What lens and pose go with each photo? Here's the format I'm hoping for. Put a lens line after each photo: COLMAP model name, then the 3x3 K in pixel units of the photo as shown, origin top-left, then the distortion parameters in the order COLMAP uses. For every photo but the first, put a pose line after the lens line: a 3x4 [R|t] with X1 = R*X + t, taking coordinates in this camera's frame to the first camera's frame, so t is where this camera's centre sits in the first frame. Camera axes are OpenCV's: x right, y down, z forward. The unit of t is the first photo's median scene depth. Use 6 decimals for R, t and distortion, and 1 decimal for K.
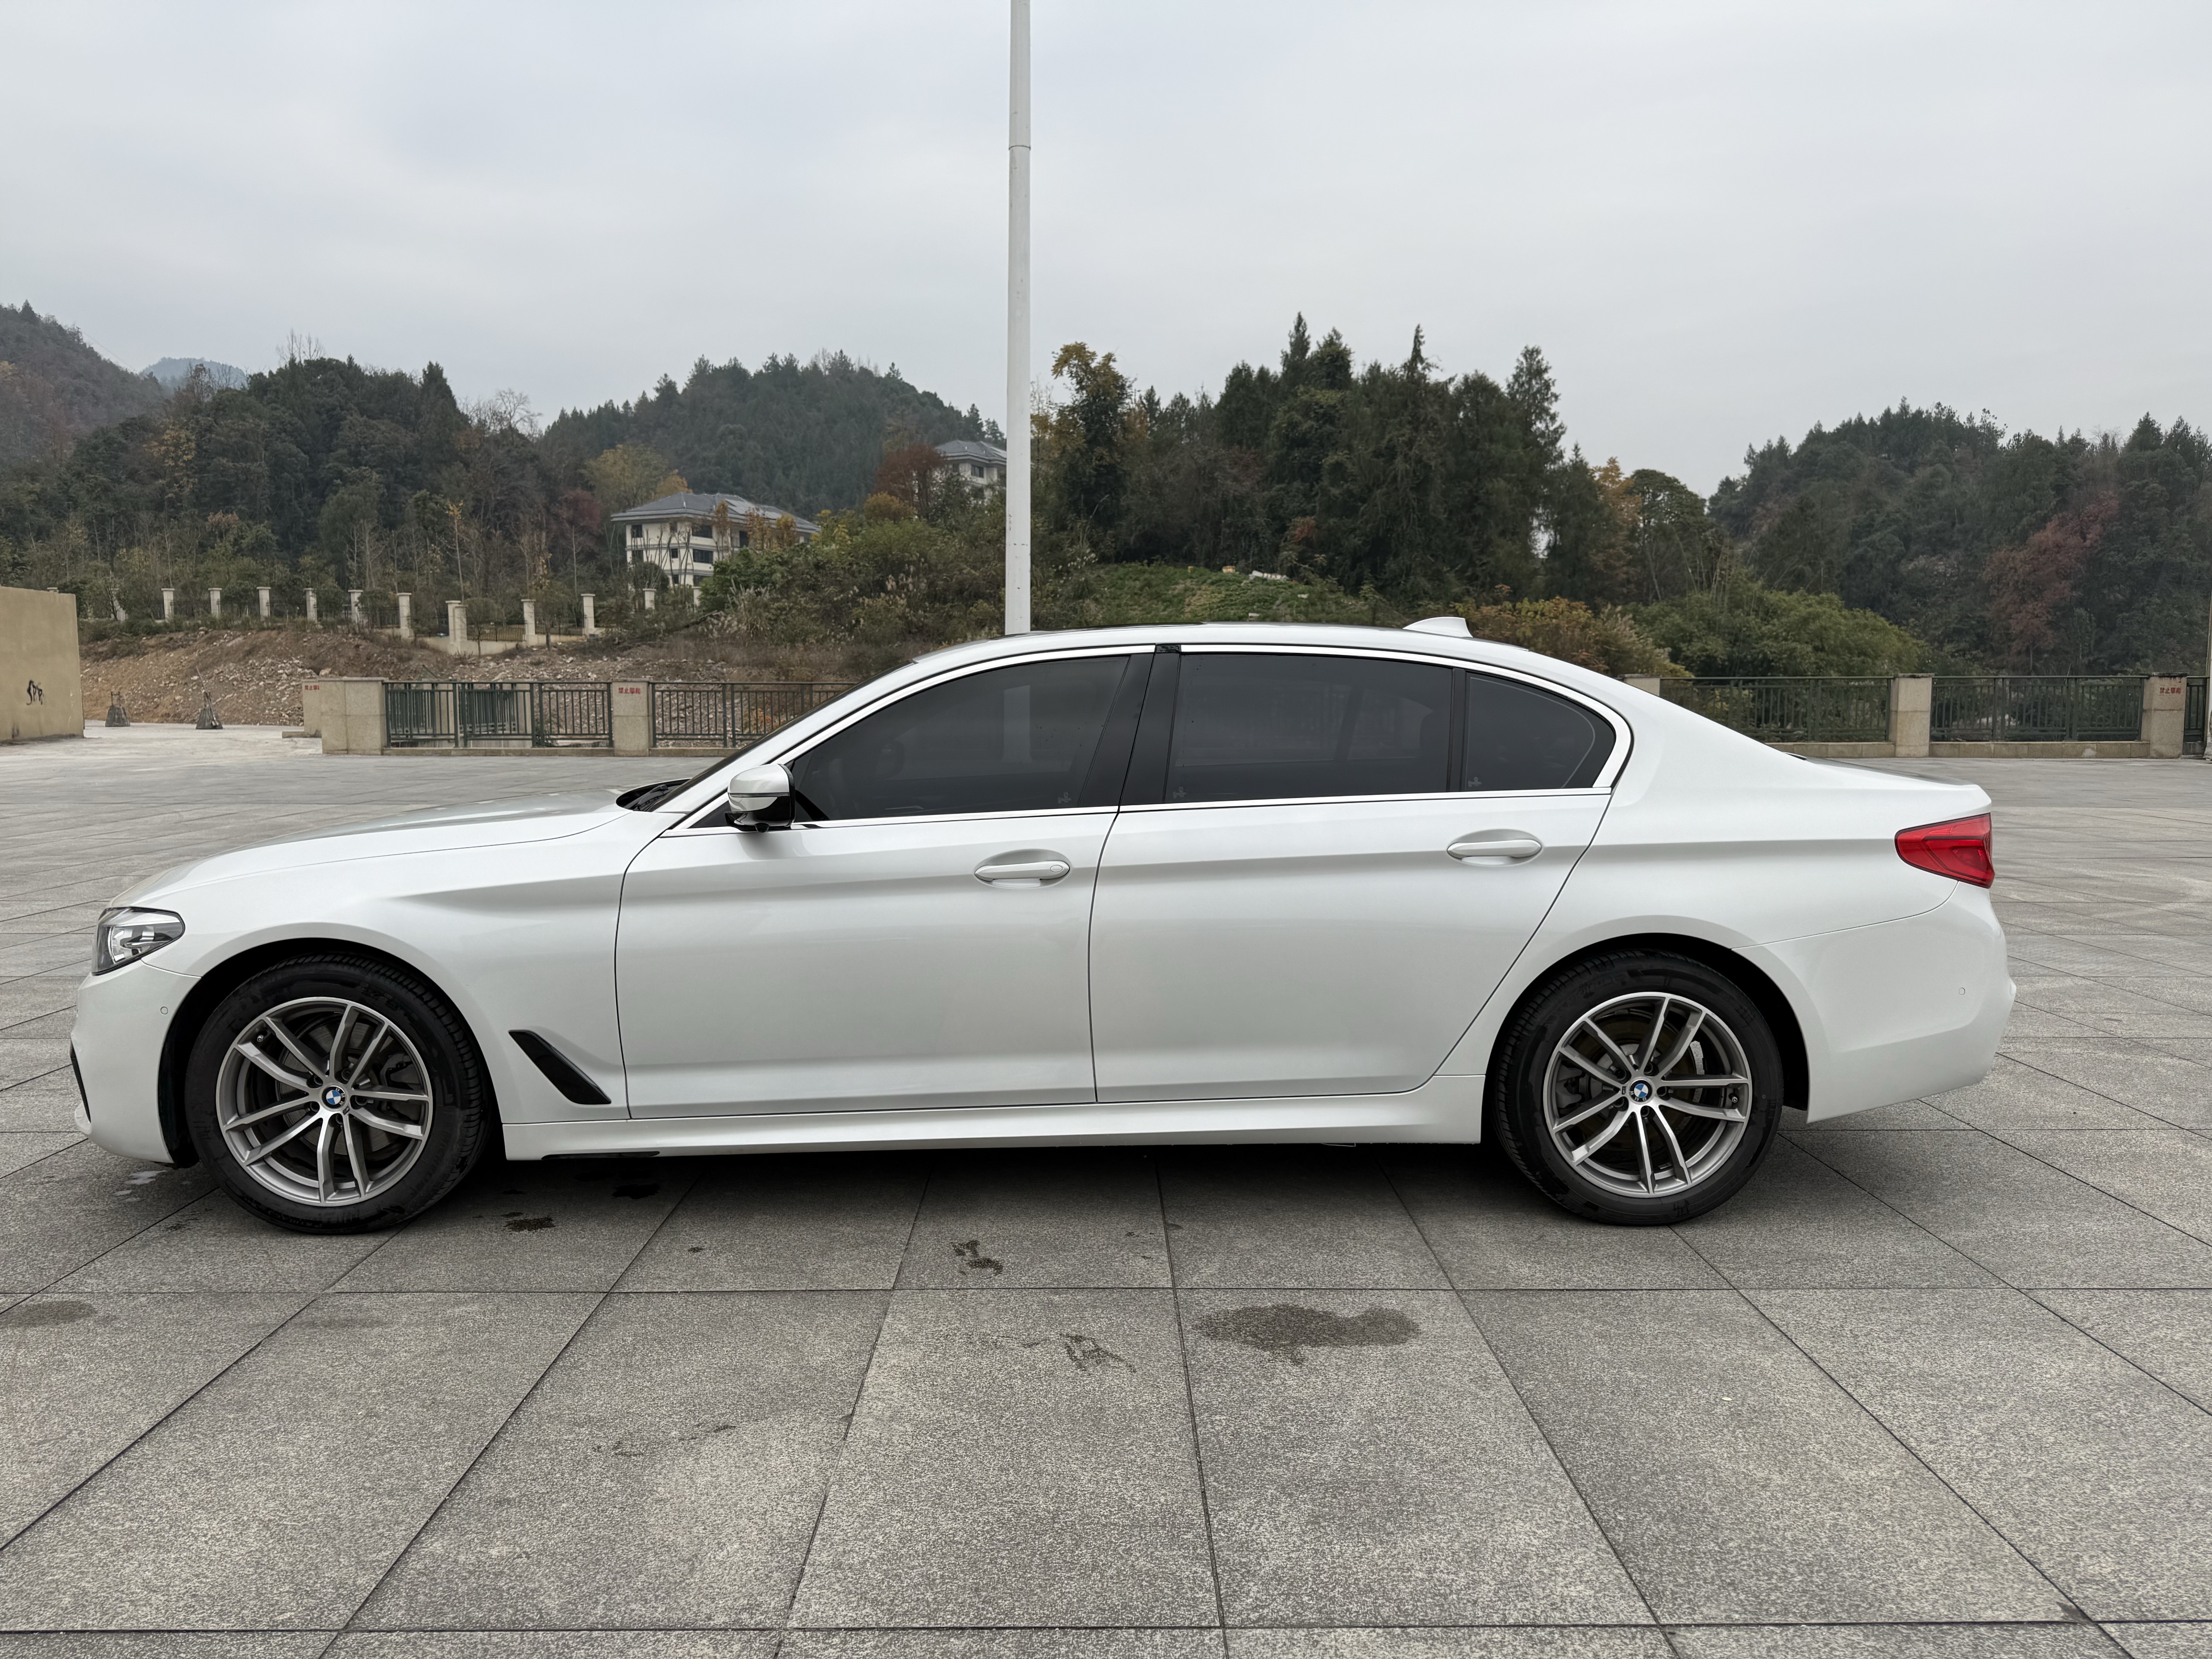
lens RADIAL K [[1557.8, 0, 1104.2], [0, 1557.8, 833.3], [0, 0, 1]] dist [0.034592, -0.044809]
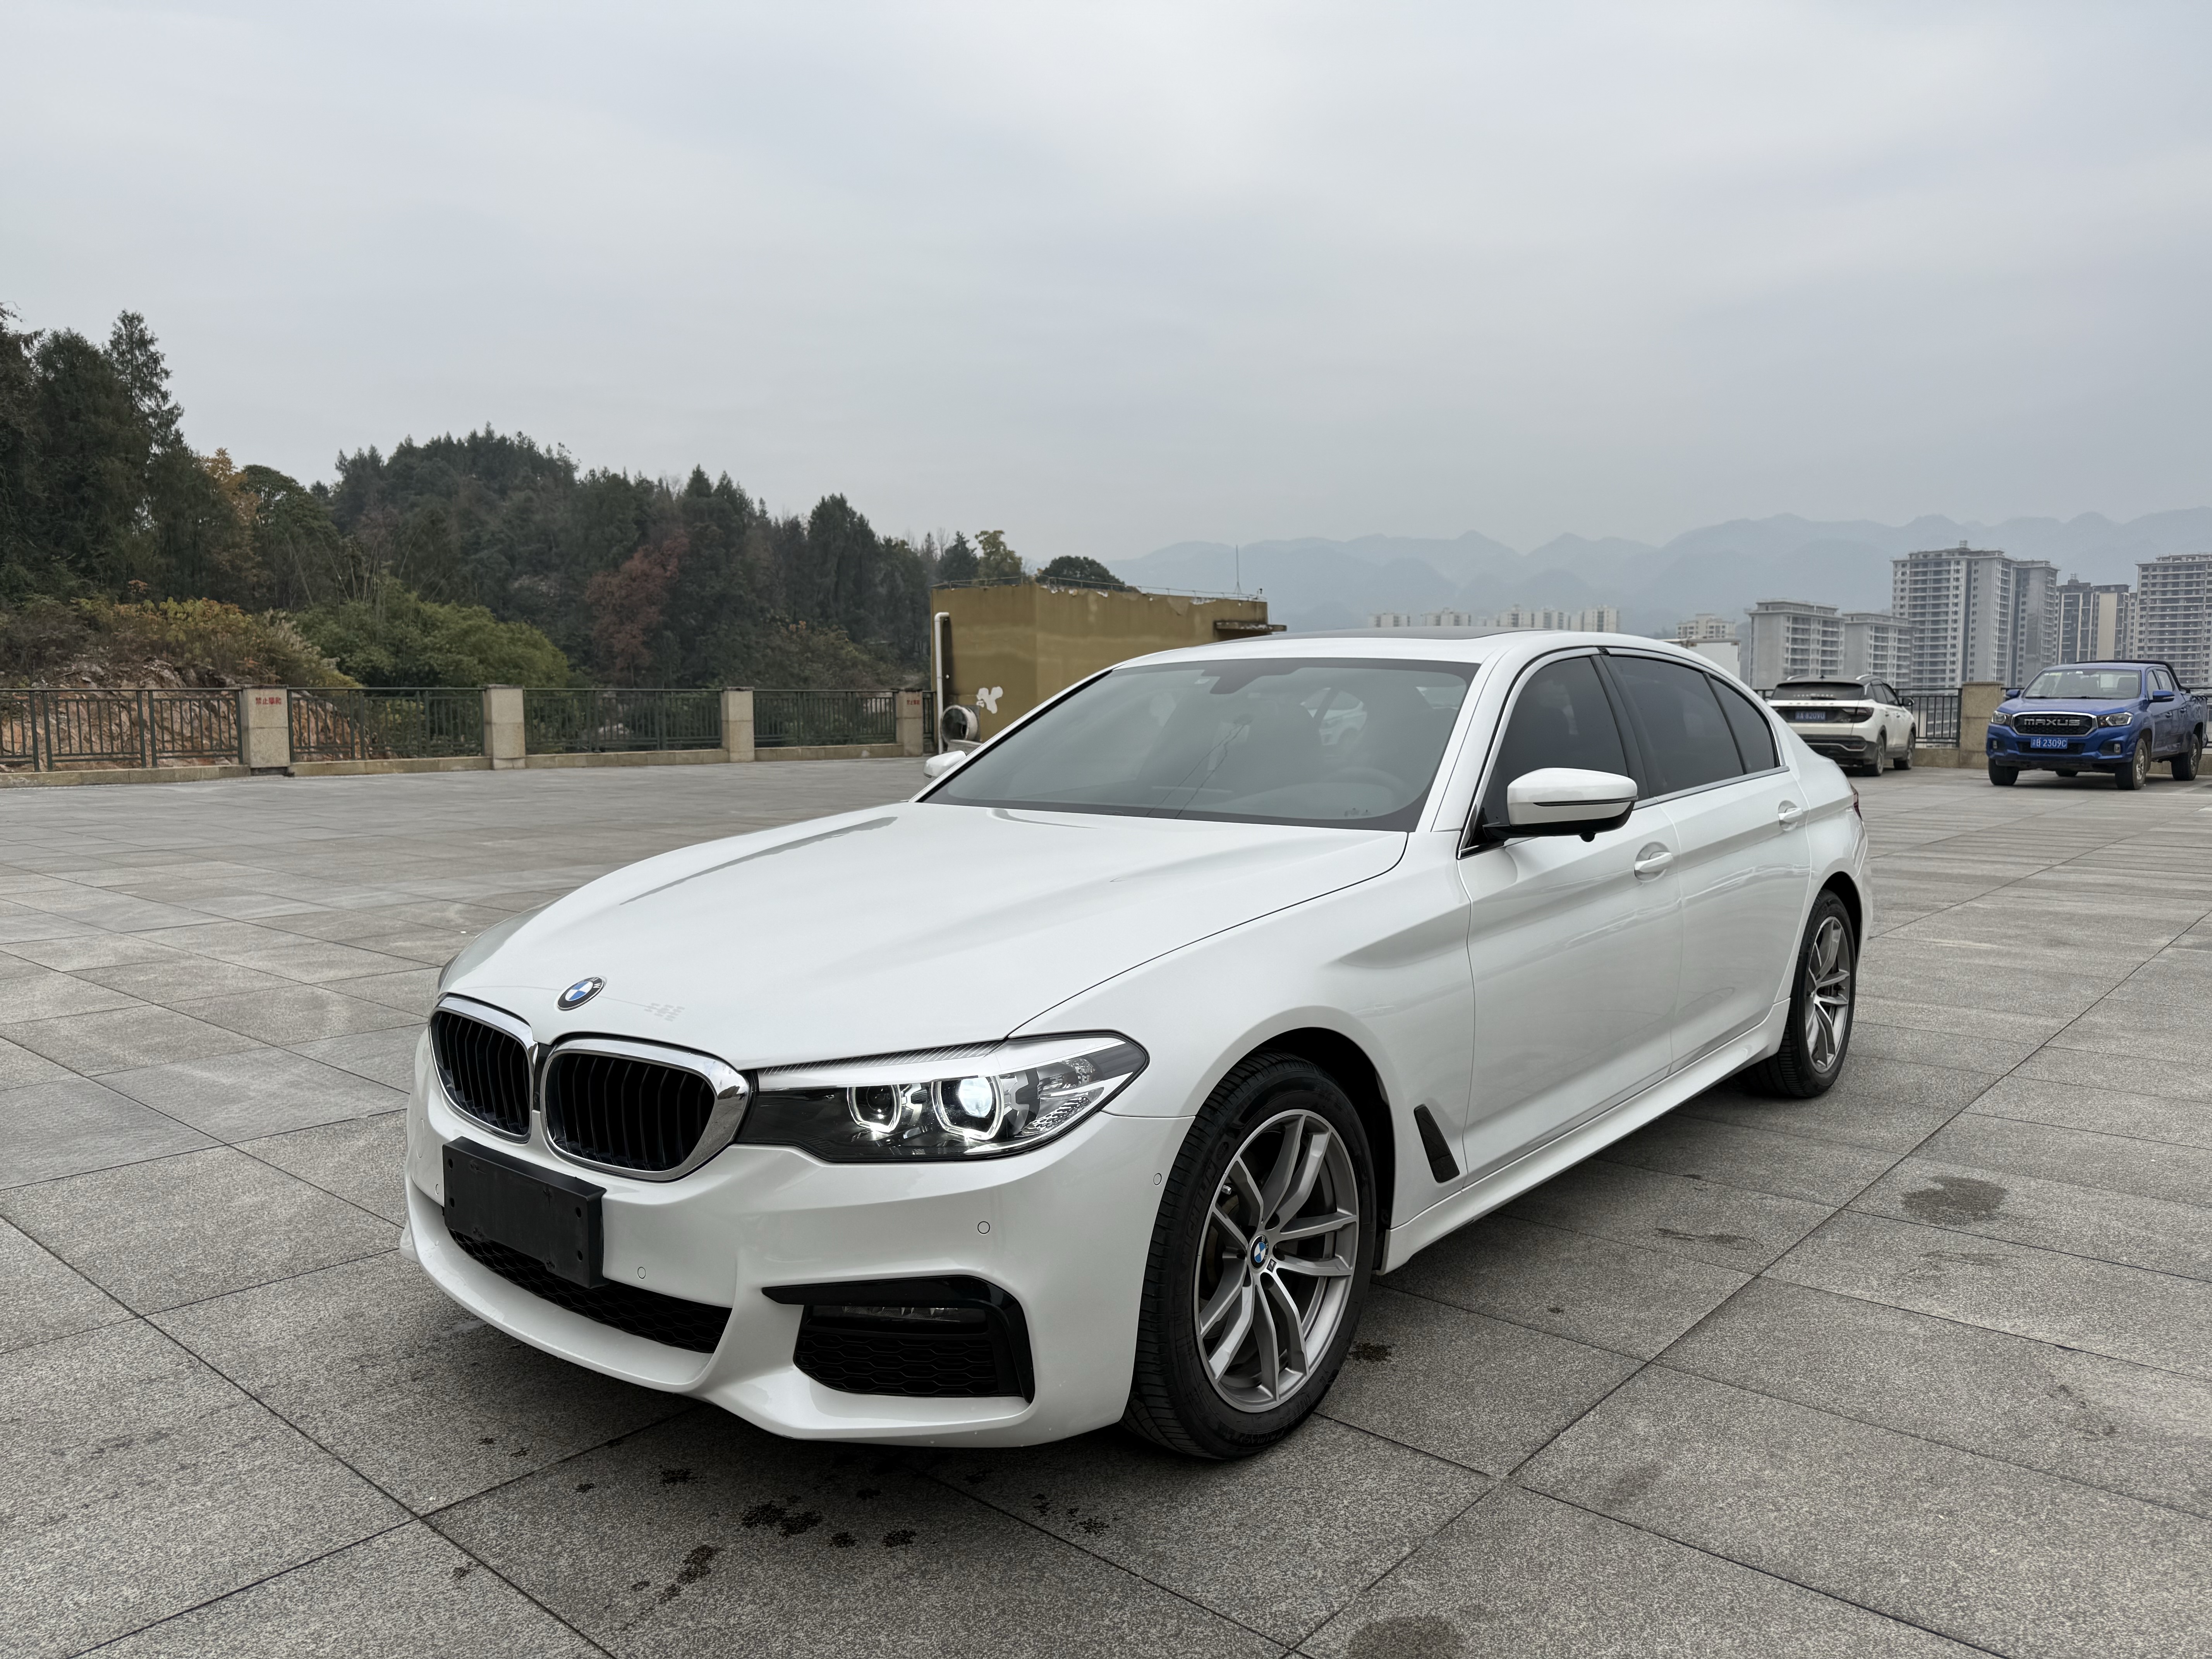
lens RADIAL K [[1557.8, 0, 1098.4], [0, 1557.8, 835.7], [0, 0, 1]] dist [0.034592, -0.044809]
pose [[0.666079, -0.066042, 0.742951, -1.070817], [0.070851, 0.997171, 0.025120, -0.046936], [-0.742508, 0.035907, 0.668874, 0.572483]]
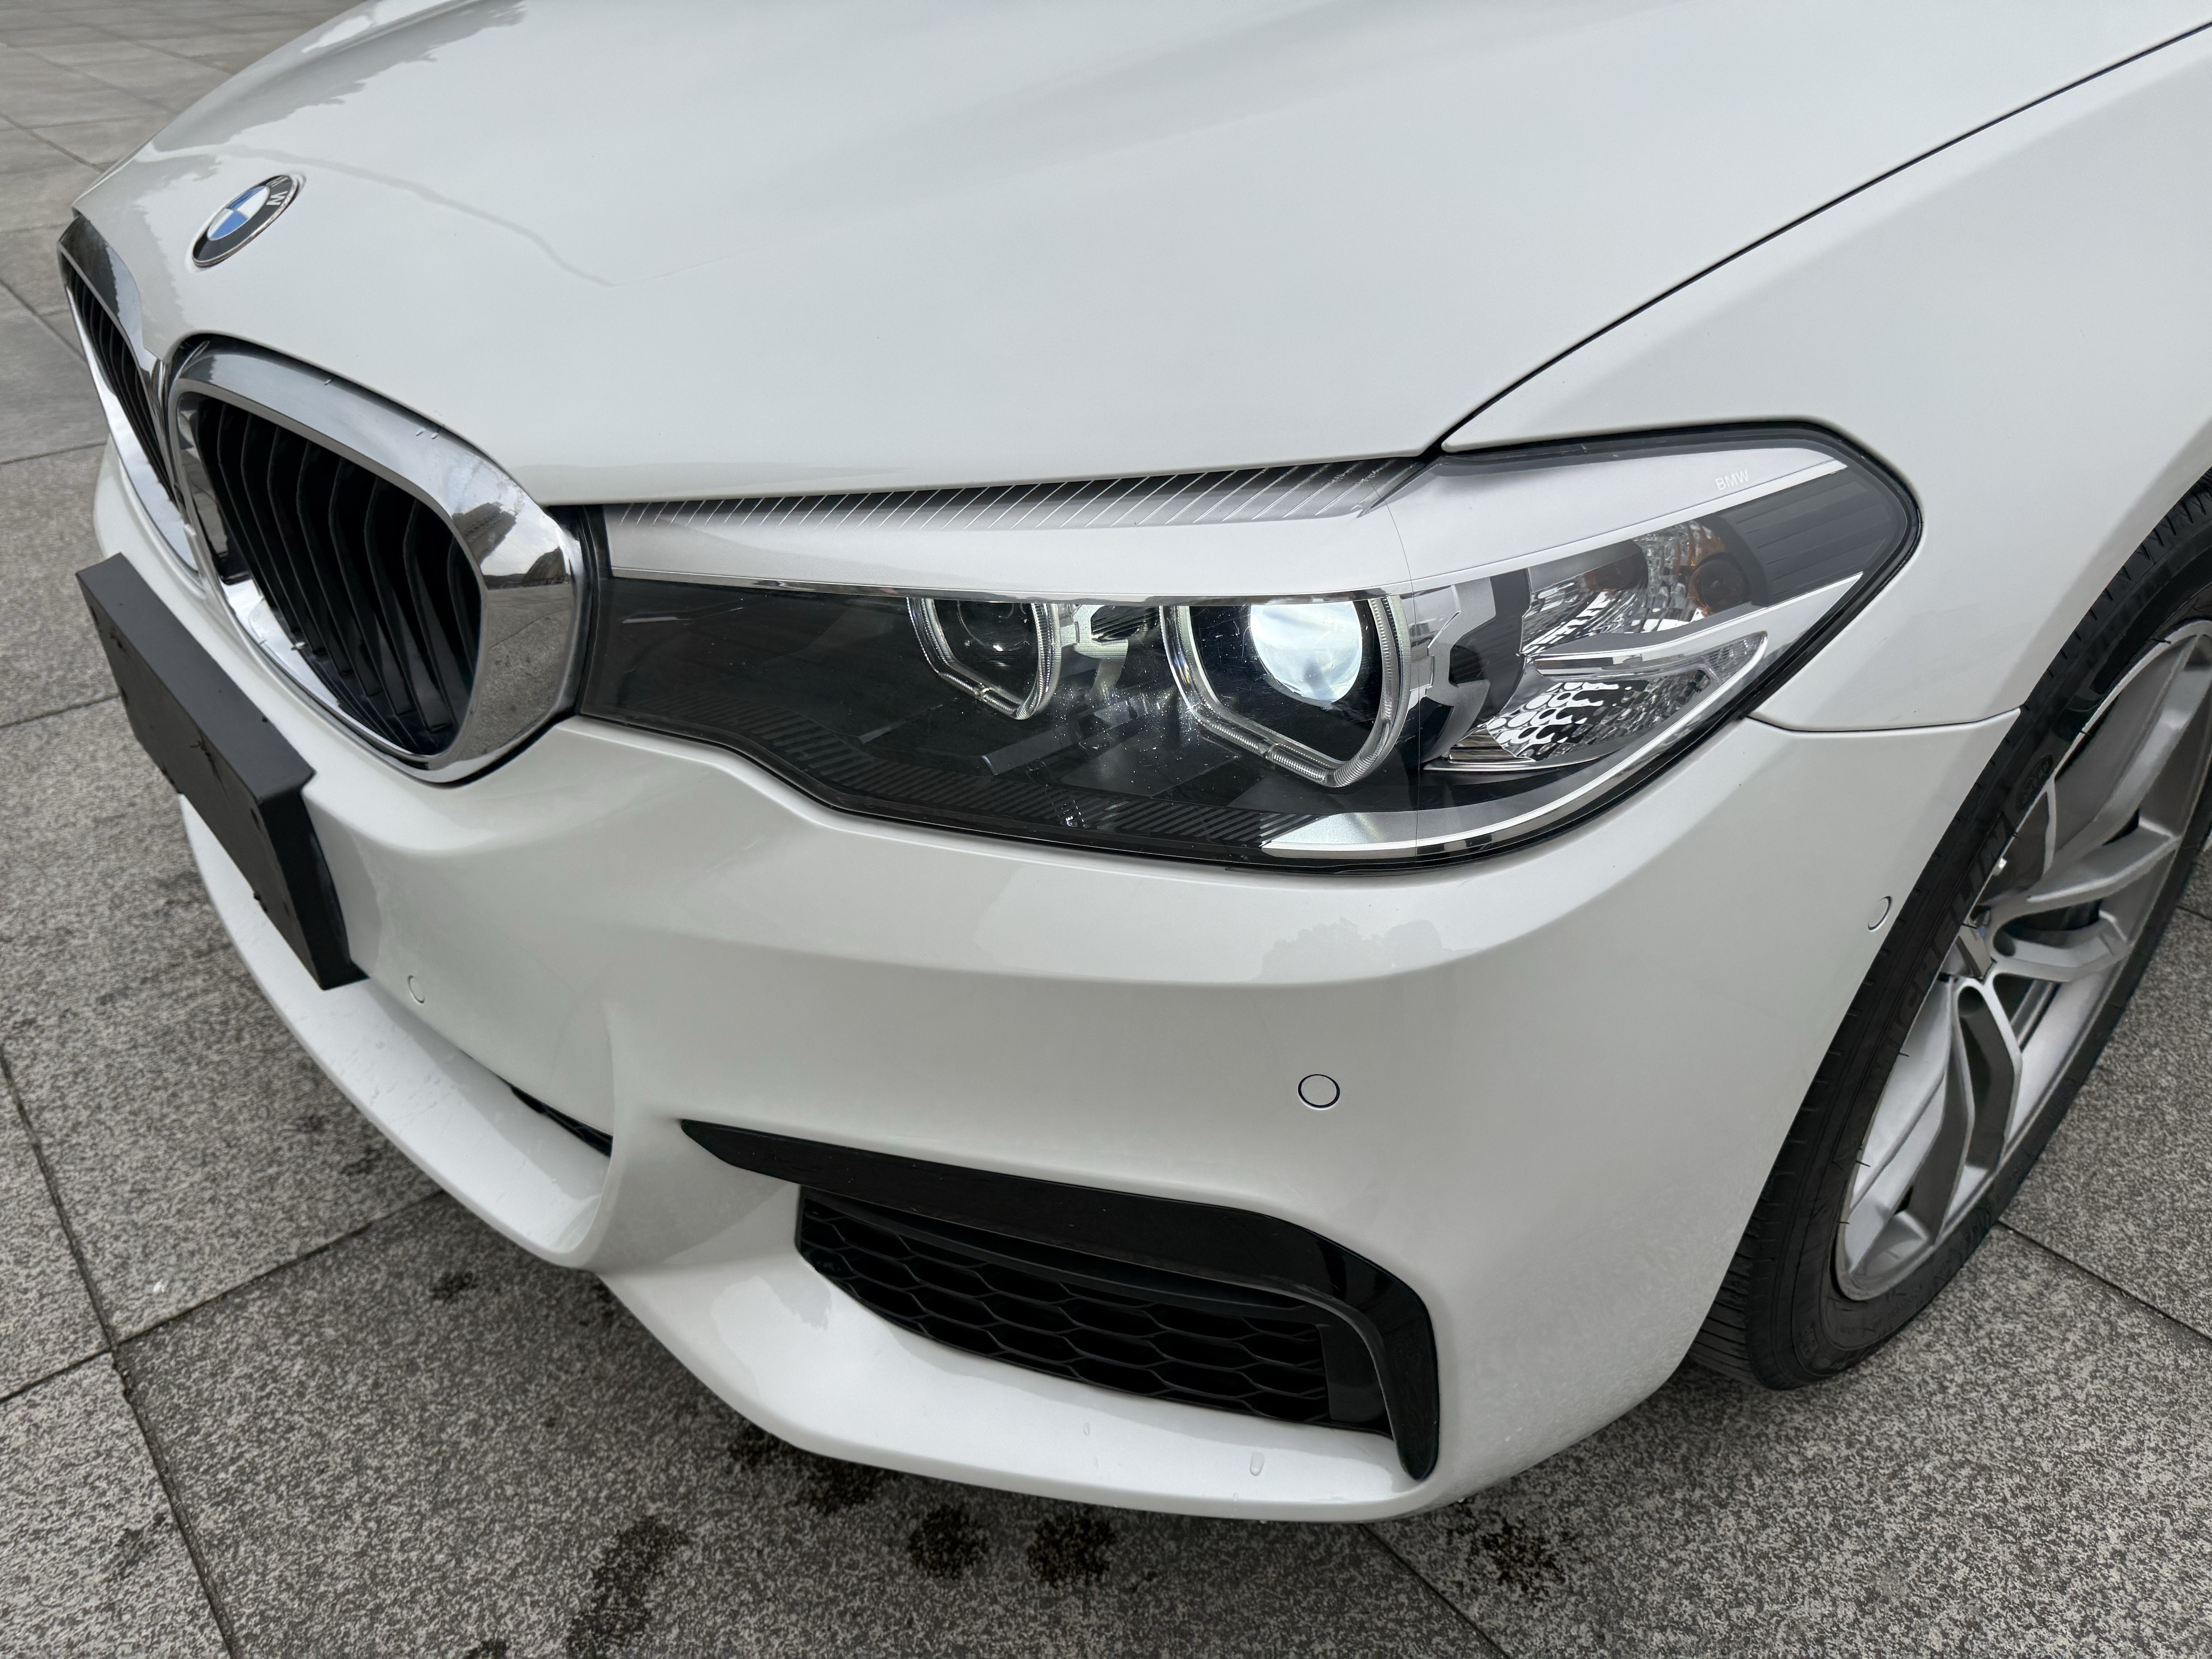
lens RADIAL K [[1557.8, 0, 1132.7], [0, 1557.8, 802.5], [0, 0, 1]] dist [0.034592, -0.044809]
pose [[0.765935, -0.335944, 0.548165, -0.767603], [0.064148, 0.888299, 0.454763, 0.002021], [-0.639709, -0.313155, 0.701930, 0.910514]]
